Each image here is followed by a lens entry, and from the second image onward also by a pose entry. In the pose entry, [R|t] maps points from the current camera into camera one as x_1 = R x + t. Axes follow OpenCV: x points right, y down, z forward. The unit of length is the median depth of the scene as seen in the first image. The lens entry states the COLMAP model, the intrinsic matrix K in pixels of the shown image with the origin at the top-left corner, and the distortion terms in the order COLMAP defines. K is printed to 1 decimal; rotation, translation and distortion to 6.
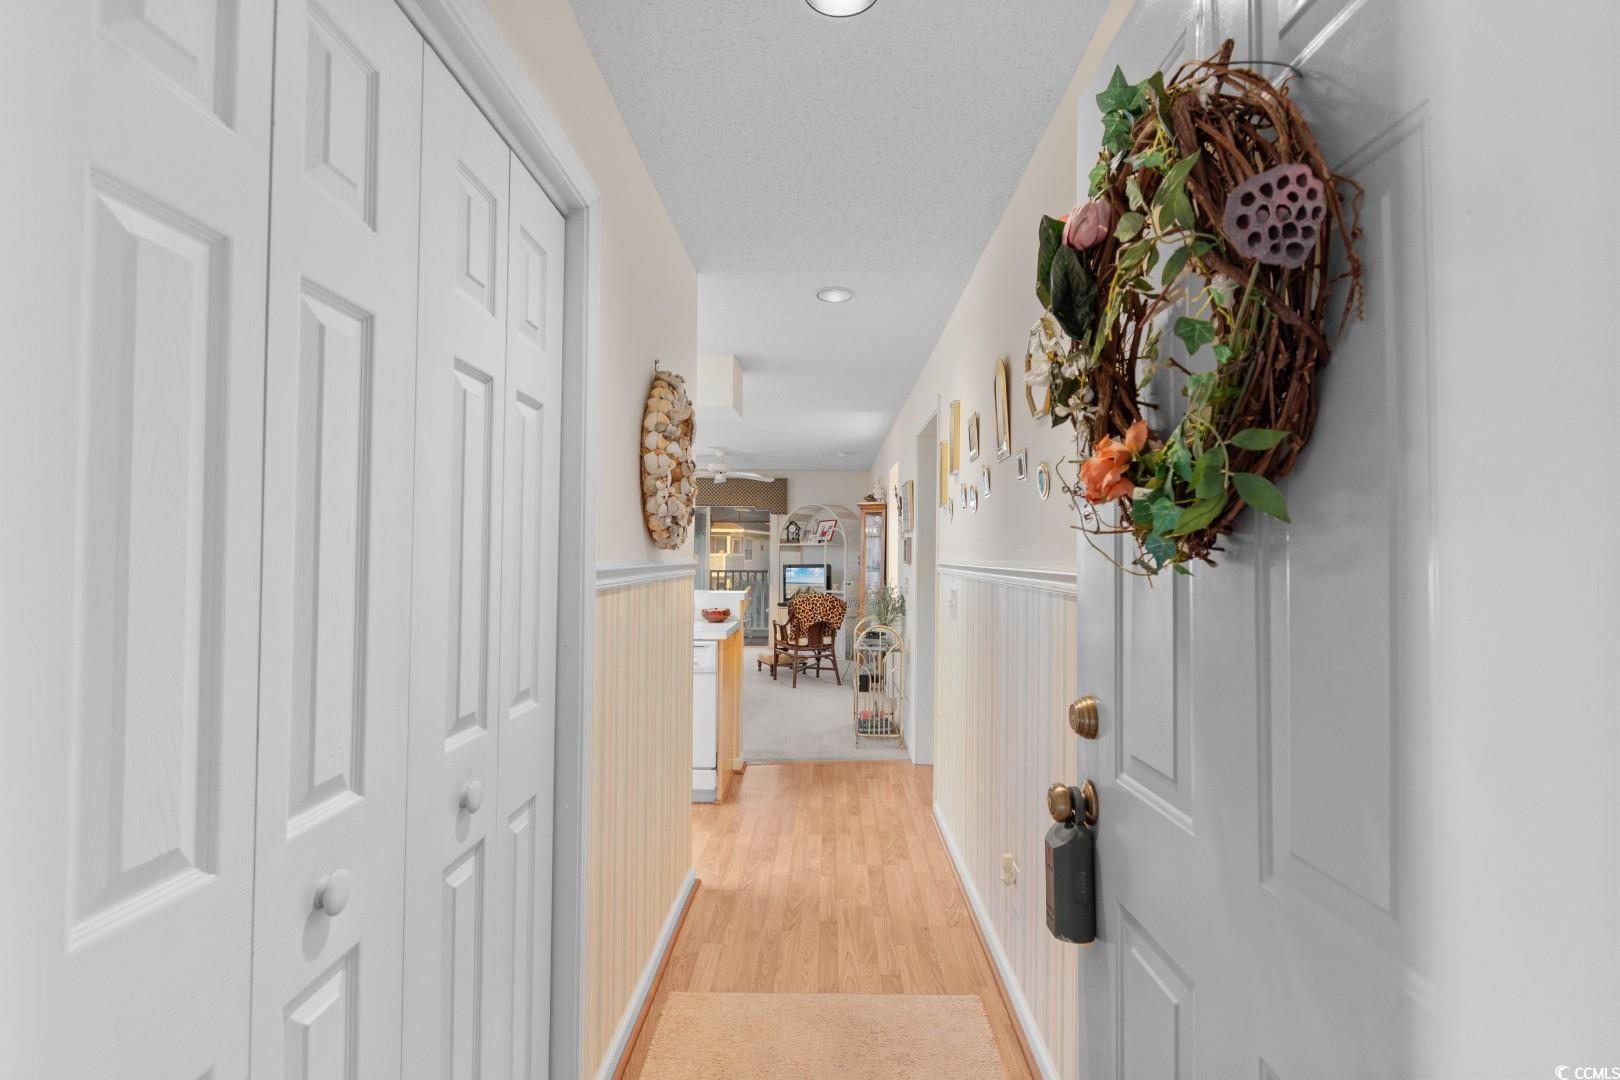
lens RADIAL K [[784.9, 0, 810.0], [0, 784.9, 540.0], [0, 0, 1]] dist [-0.000005, -0.000048]
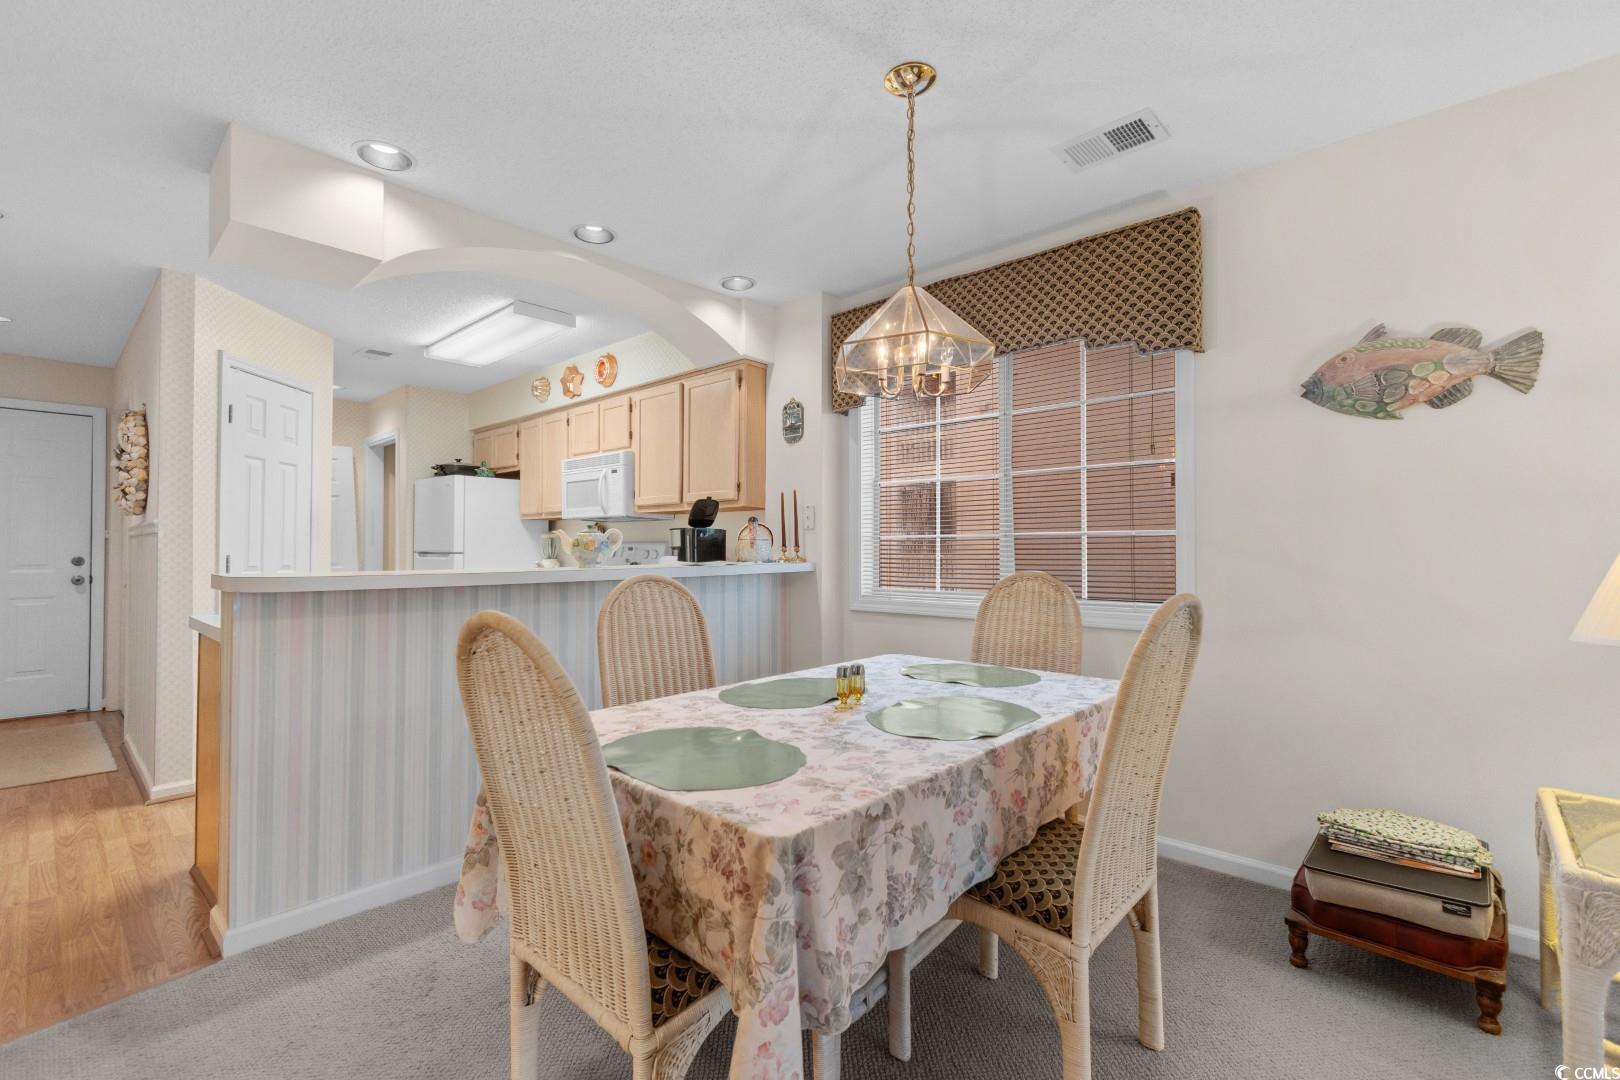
lens RADIAL K [[712.8, 0, 810.5], [0, 712.8, 541.2], [0, 0, 1]] dist [0.014487, -0.005498]
pose [[-0.660978, -0.021838, -0.750088, 0.004578], [0.004471, 0.999444, -0.033037, 0.038909], [0.750392, -0.025190, -0.660513, 0.970494]]
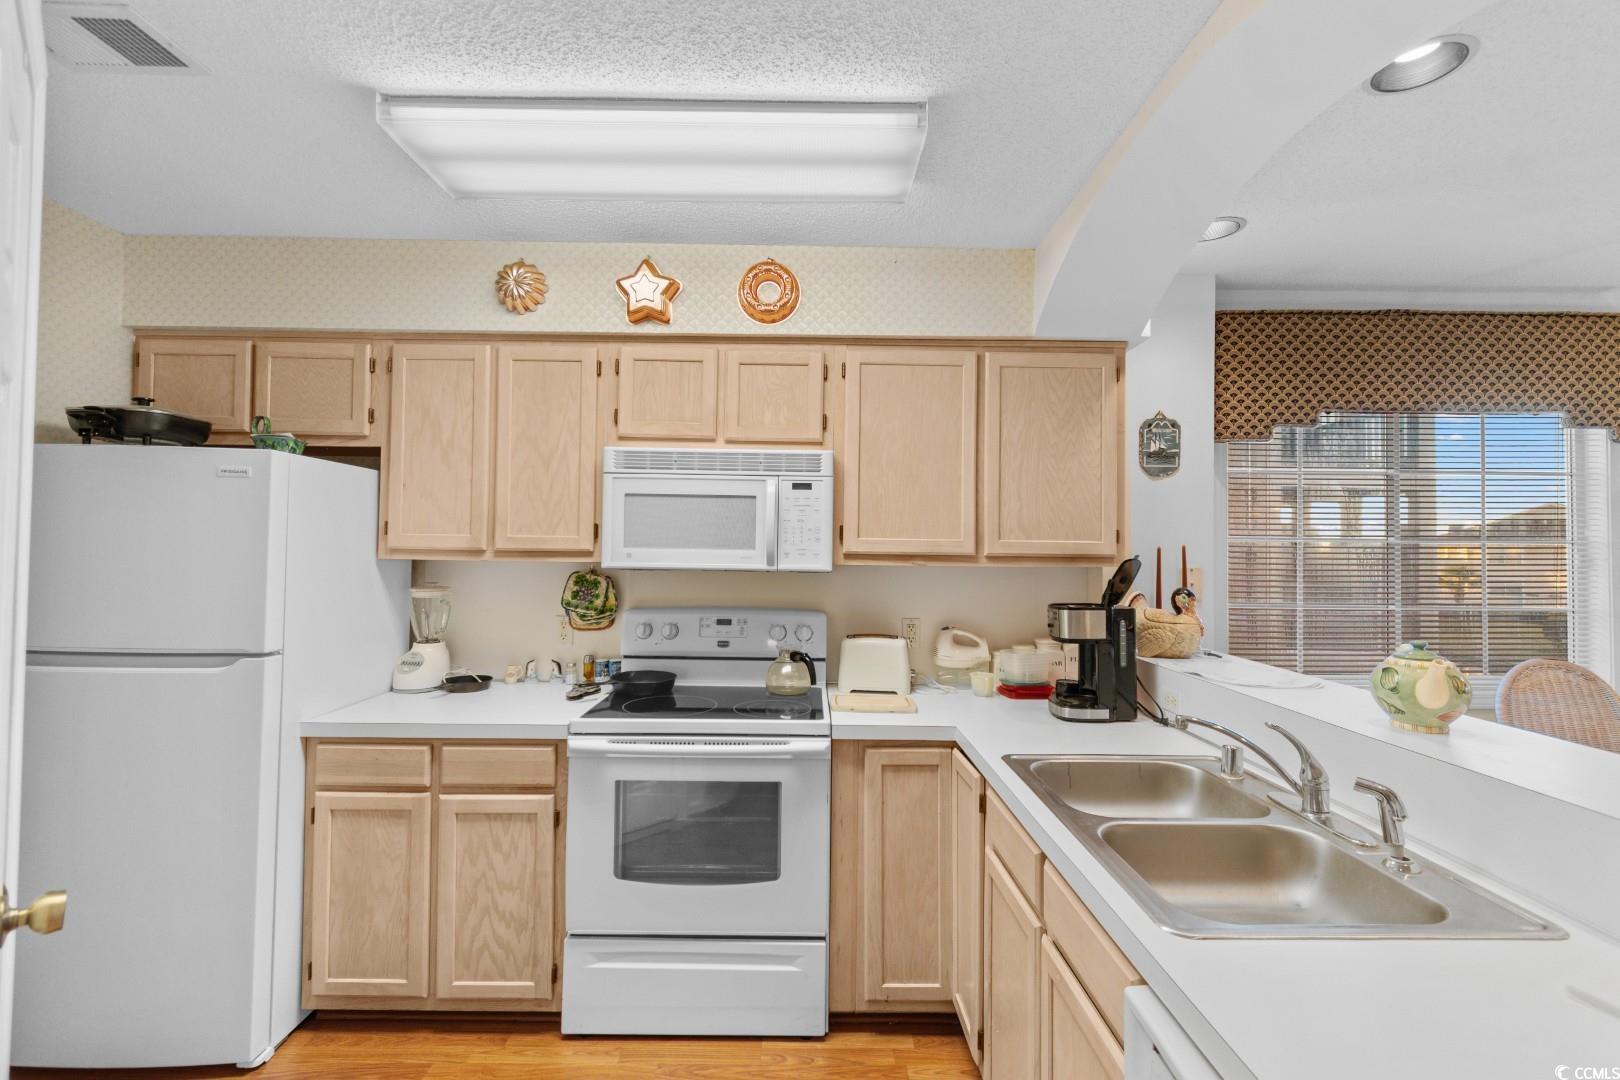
lens RADIAL K [[711.4, 0, 811.9], [0, 711.4, 537.1], [0, 0, 1]] dist [0.004193, -0.000807]
pose [[0.029465, -0.031542, -0.999068, -0.017726], [0.008379, 0.999475, -0.031308, -0.005440], [0.999531, -0.007449, 0.029714, 0.473124]]
